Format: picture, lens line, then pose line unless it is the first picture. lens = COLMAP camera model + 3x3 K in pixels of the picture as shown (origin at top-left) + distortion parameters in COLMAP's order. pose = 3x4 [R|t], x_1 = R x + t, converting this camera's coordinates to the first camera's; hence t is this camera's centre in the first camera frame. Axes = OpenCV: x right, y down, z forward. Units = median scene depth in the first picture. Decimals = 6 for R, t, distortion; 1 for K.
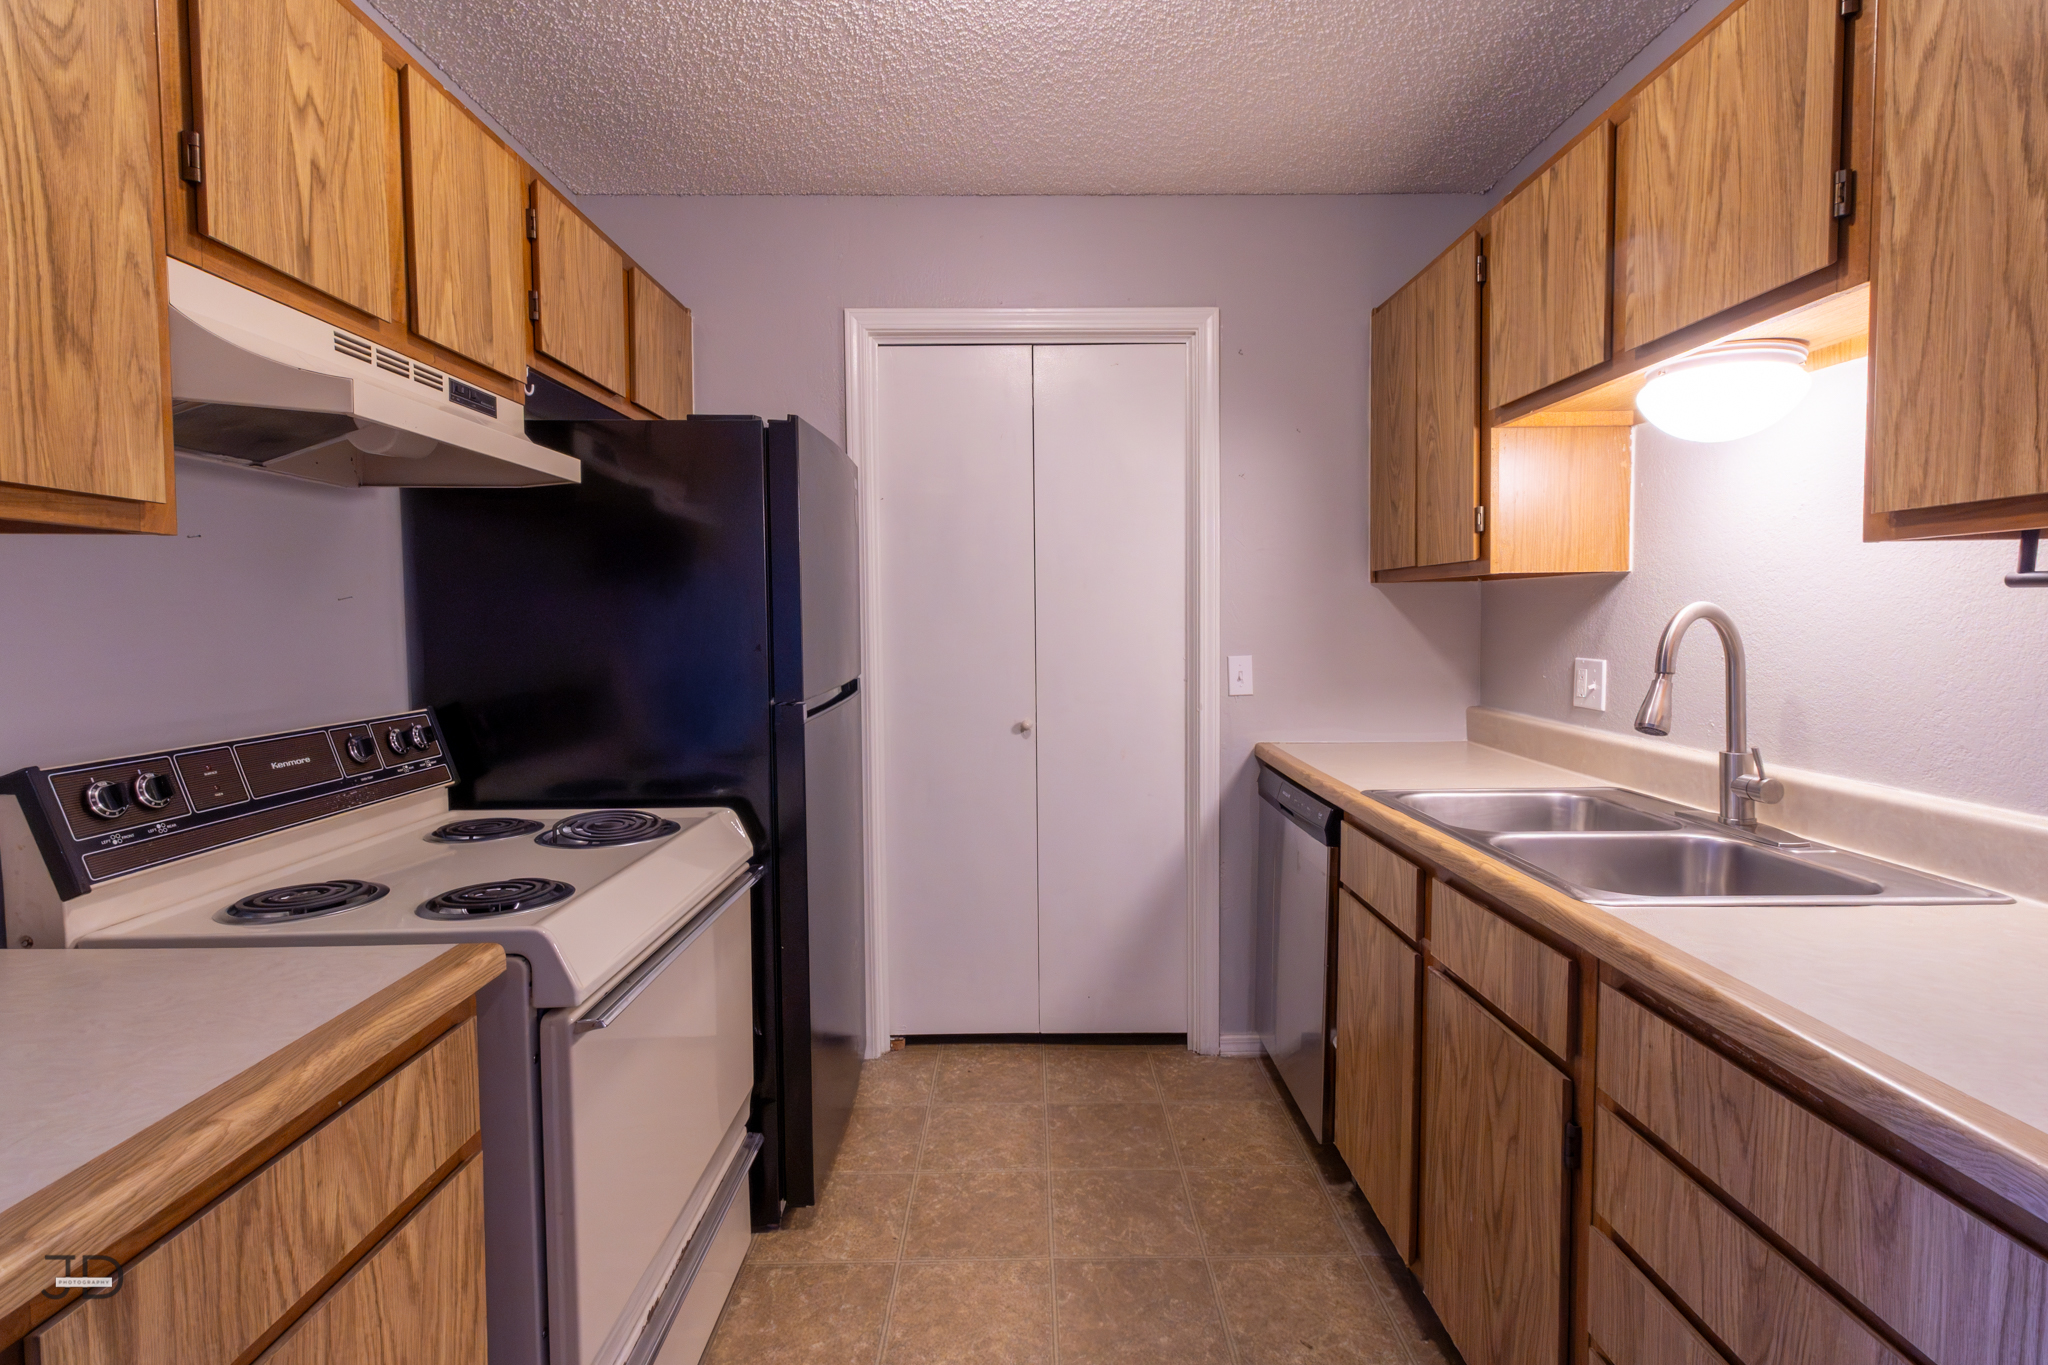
lens RADIAL K [[928.8, 0, 996.1], [0, 928.8, 655.7], [0, 0, 1]] dist [-0.000548, 0.000014]
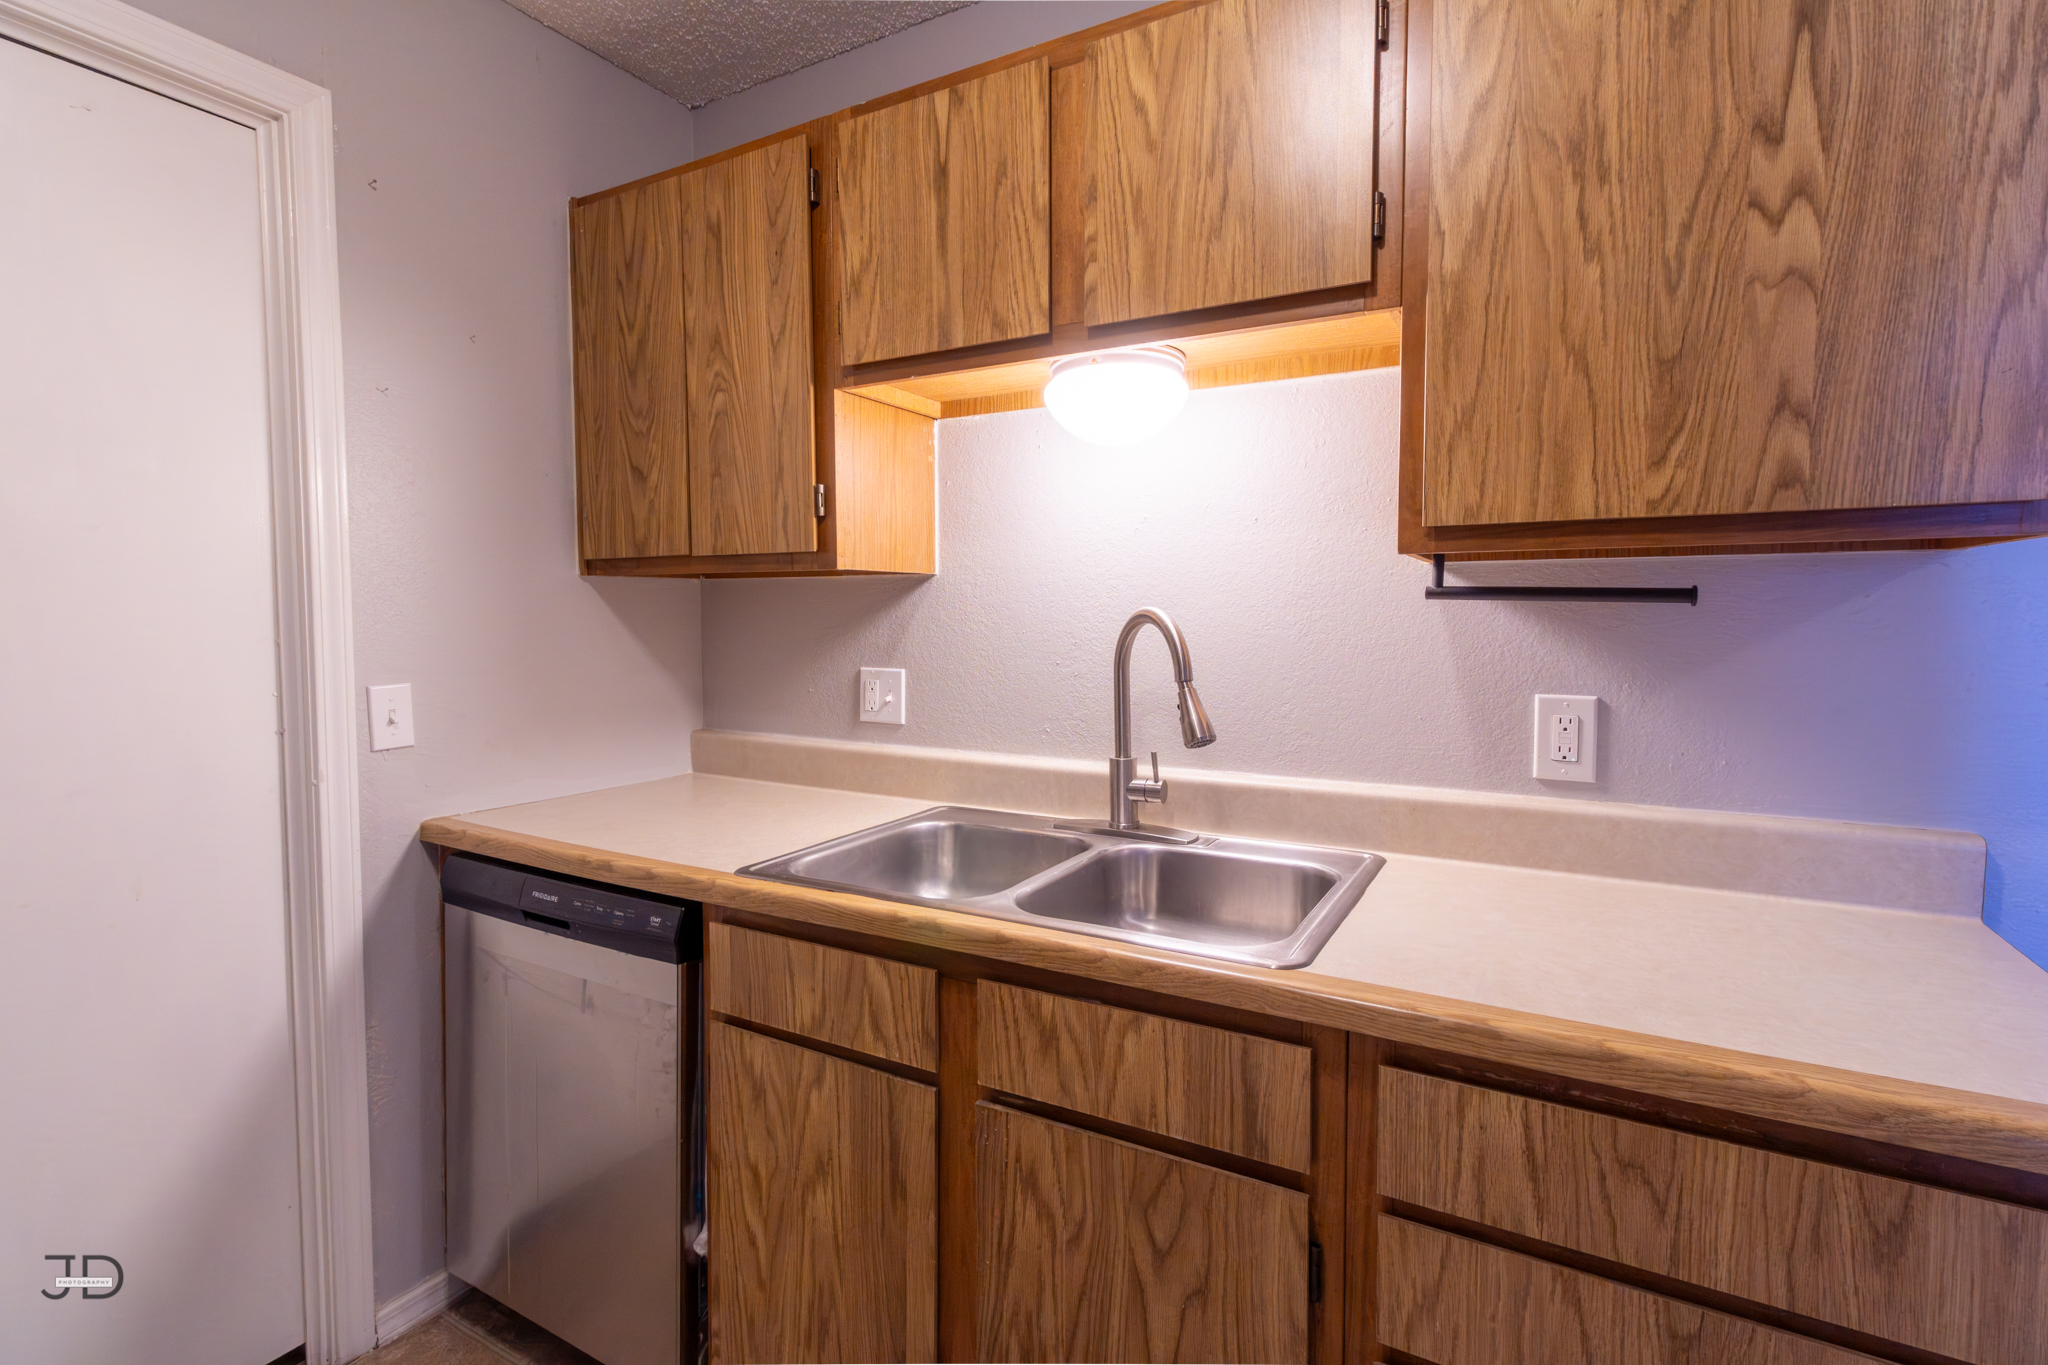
lens RADIAL K [[962.5, 0, 1065.3], [0, 962.5, 660.0], [0, 0, 1]] dist [-0.000225, 0.000332]
pose [[0.479244, -0.033348, 0.877048, -0.161648], [0.034504, 0.999221, 0.019139, -0.026105], [-0.877003, 0.021089, 0.480021, 0.605510]]
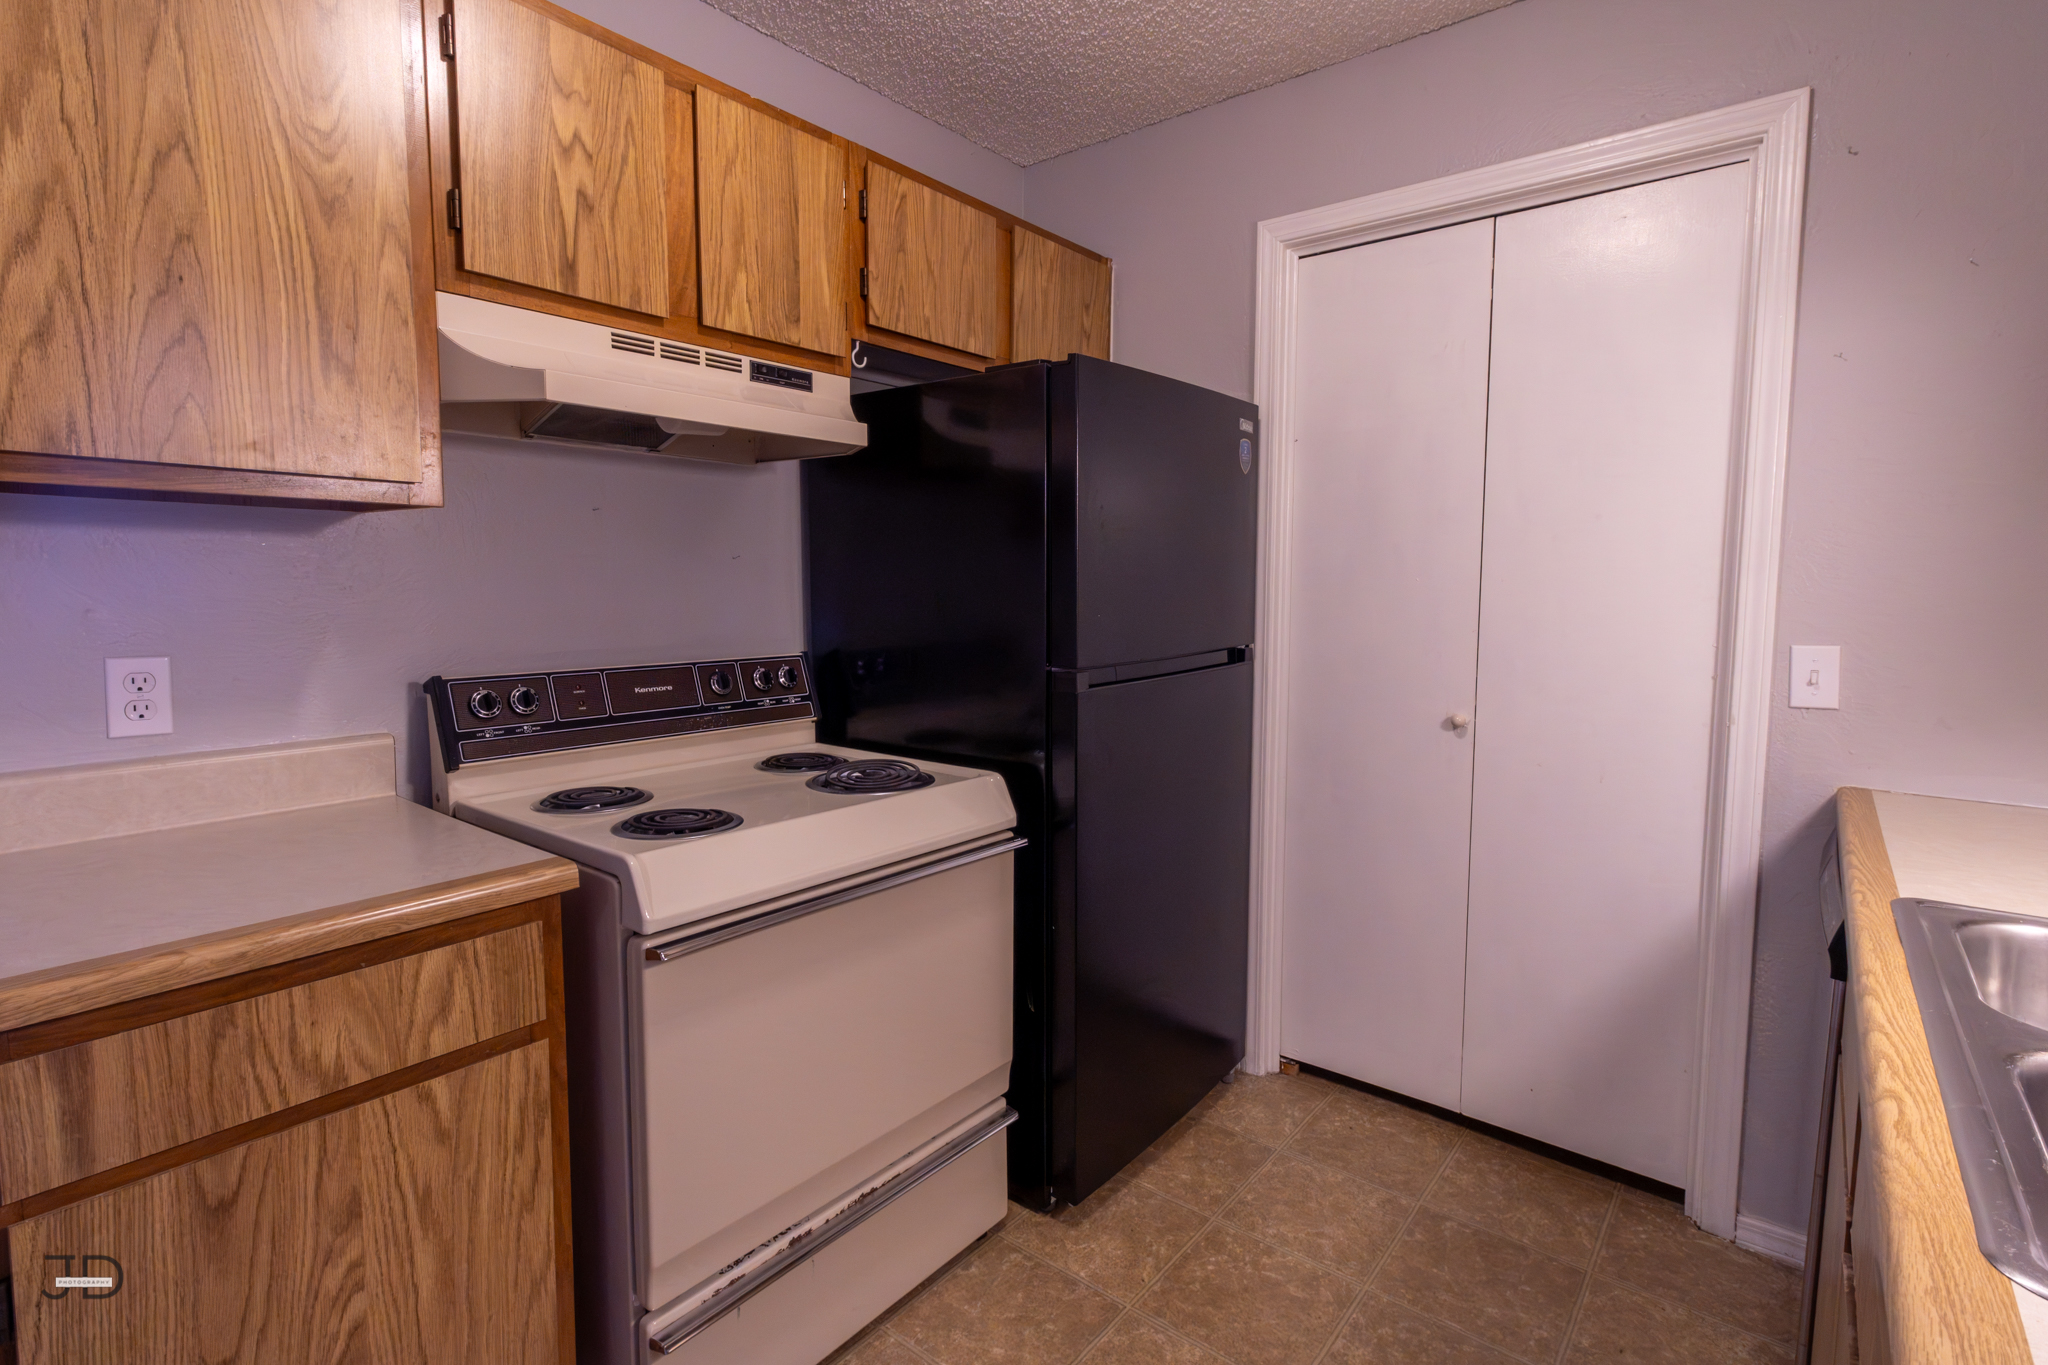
lens RADIAL K [[928.8, 0, 996.1], [0, 928.8, 655.7], [0, 0, 1]] dist [-0.000548, 0.000014]
pose [[0.793744, 0.059517, -0.605334, 0.405638], [-0.035242, 0.998029, 0.051917, -0.011990], [0.607231, -0.019876, 0.794277, 0.322221]]
